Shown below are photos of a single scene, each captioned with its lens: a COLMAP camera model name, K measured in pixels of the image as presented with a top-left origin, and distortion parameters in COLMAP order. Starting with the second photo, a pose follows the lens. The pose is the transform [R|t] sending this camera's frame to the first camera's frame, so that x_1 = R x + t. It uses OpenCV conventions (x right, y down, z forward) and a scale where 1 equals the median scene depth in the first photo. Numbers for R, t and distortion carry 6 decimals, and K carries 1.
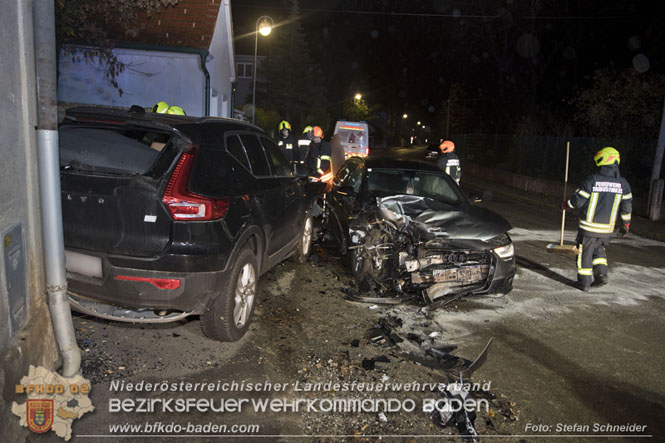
lens RADIAL K [[467.5, 0, 332.5], [0, 467.5, 221.5], [0, 0, 1]] dist [-0.062172, 0.003691]
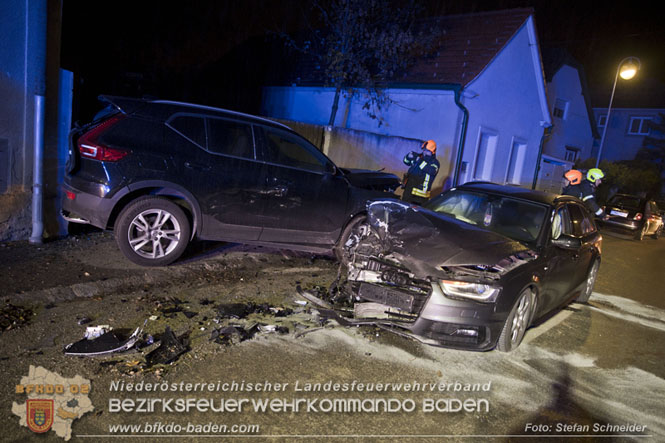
lens RADIAL K [[467.5, 0, 332.5], [0, 467.5, 221.5], [0, 0, 1]] dist [-0.062172, 0.003691]
pose [[0.635079, 0.139387, -0.759767, 0.400390], [-0.236506, 0.971435, -0.019473, 0.012361], [0.735350, 0.192056, 0.649904, 0.188146]]
